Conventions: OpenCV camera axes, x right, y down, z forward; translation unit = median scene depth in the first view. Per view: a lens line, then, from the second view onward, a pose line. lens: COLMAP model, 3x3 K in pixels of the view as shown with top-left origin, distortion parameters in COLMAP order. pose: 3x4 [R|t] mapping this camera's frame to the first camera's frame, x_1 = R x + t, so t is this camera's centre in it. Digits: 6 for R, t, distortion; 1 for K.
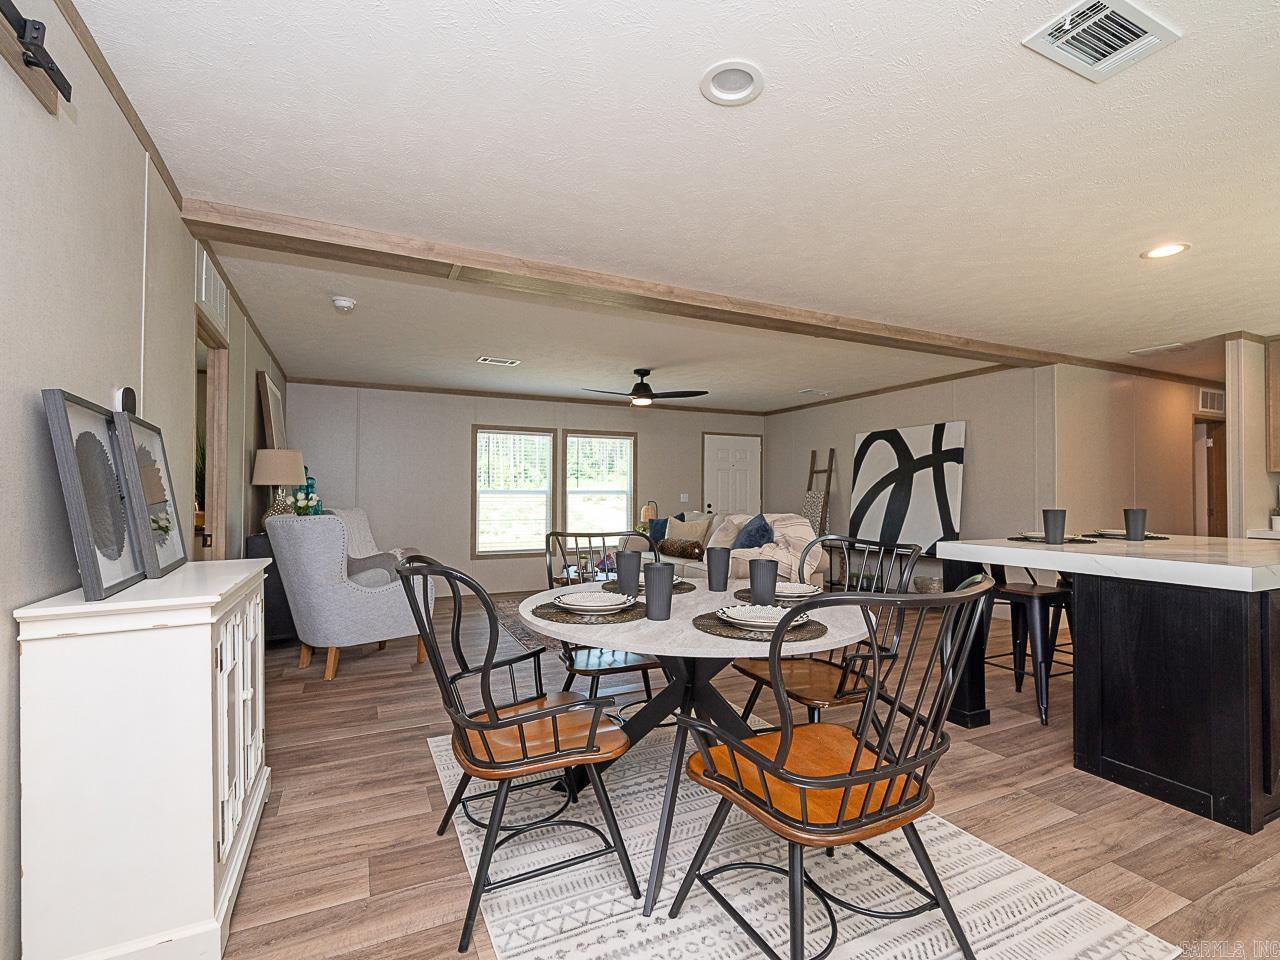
lens RADIAL K [[587.9, 0, 623.6], [0, 587.9, 474.0], [0, 0, 1]] dist [0.007733, -0.002463]
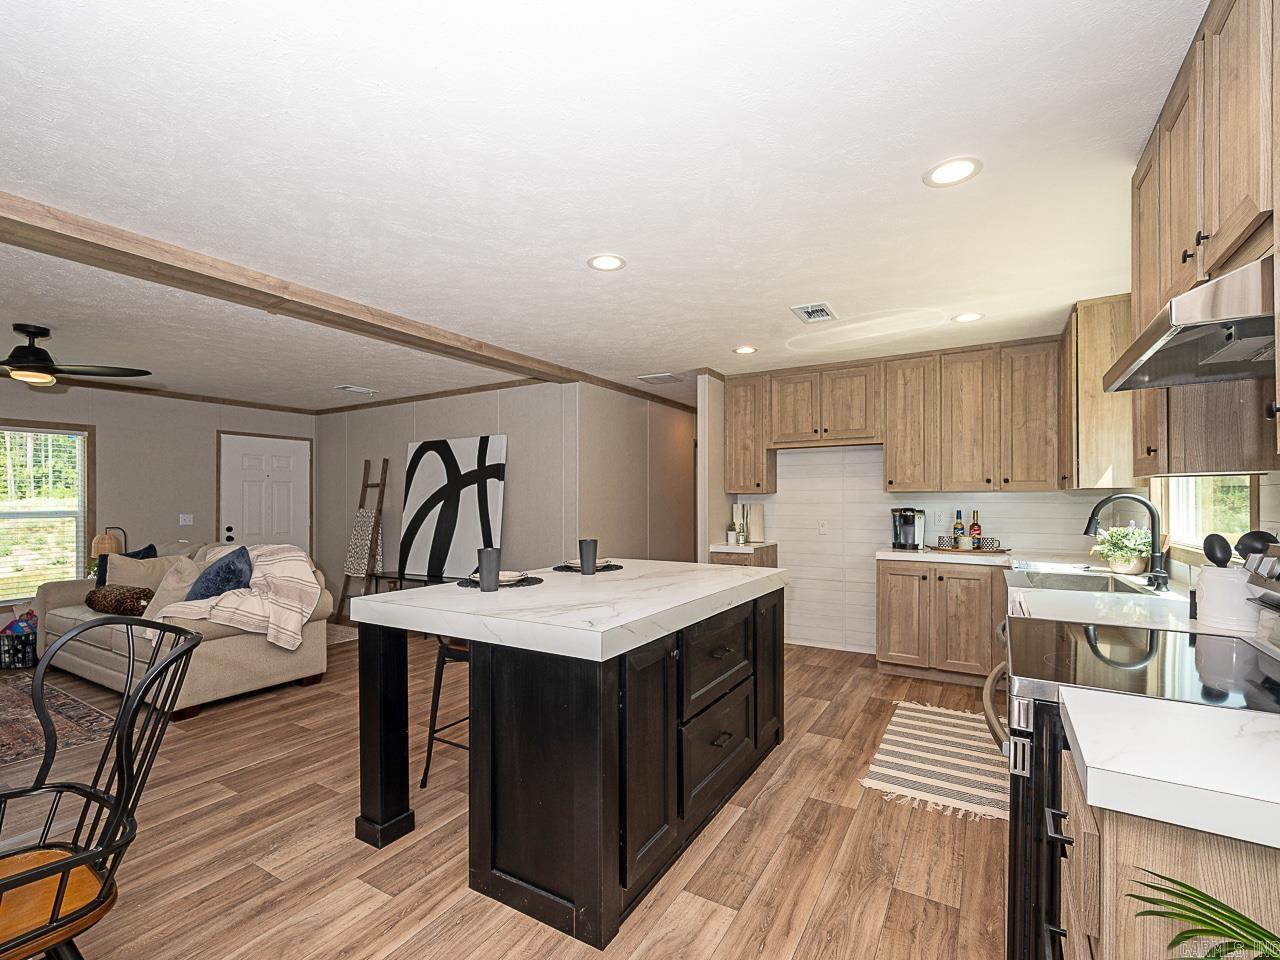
lens RADIAL K [[587.9, 0, 632.1], [0, 587.9, 498.2], [0, 0, 1]] dist [0.007733, -0.002463]
pose [[0.833371, -0.007189, 0.552668, 0.217696], [-0.010776, 0.999514, 0.029250, -0.018243], [-0.552609, -0.030332, 0.832888, 0.104509]]
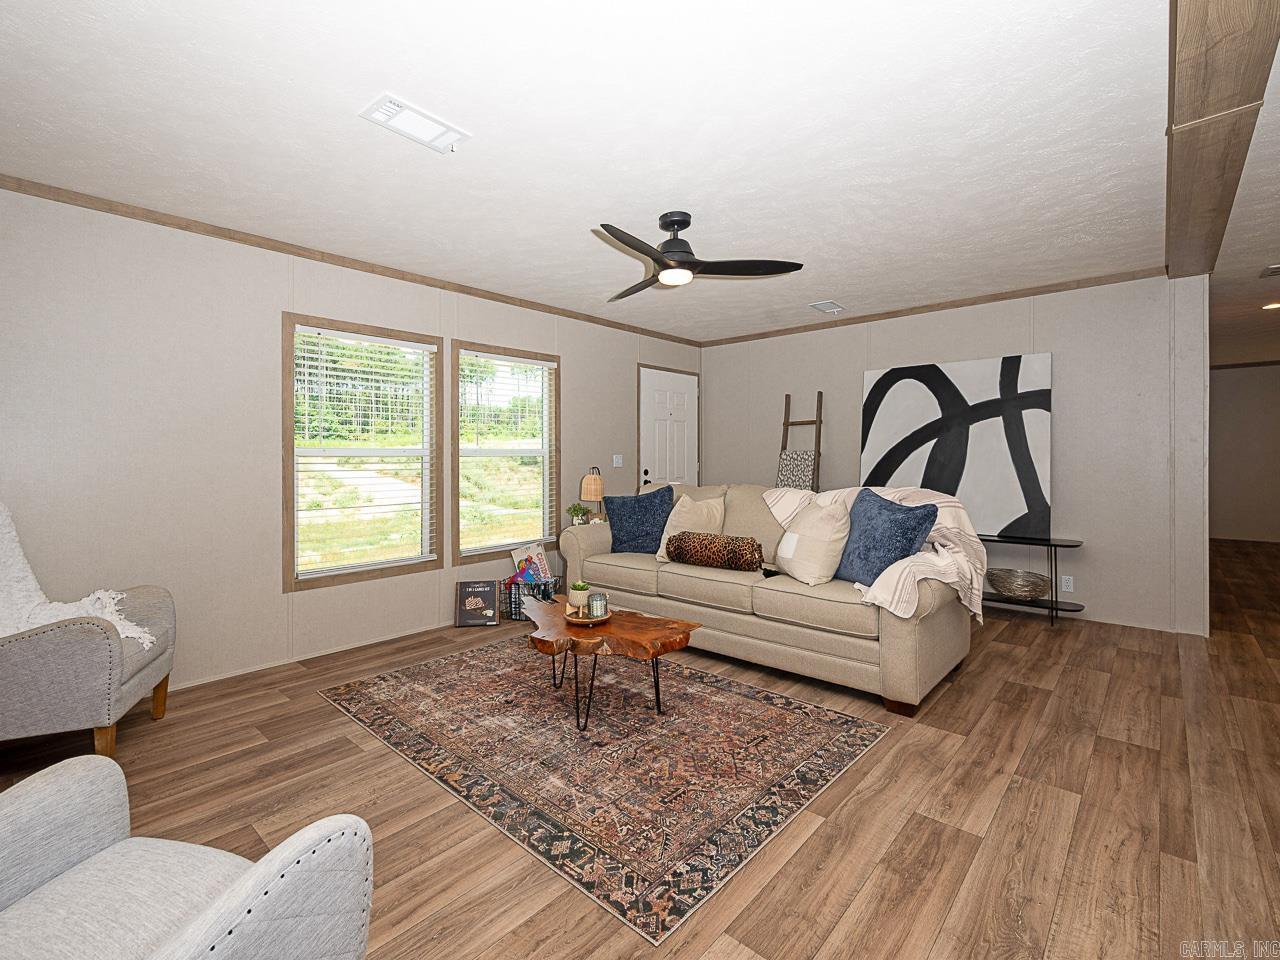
lens RADIAL K [[587.9, 0, 635.7], [0, 587.9, 461.5], [0, 0, 1]] dist [0.007733, -0.002463]
pose [[0.925217, -0.012749, 0.379223, -0.168170], [-0.005174, 0.998919, 0.046204, 0.013161], [-0.379402, -0.044711, 0.924151, 0.491626]]
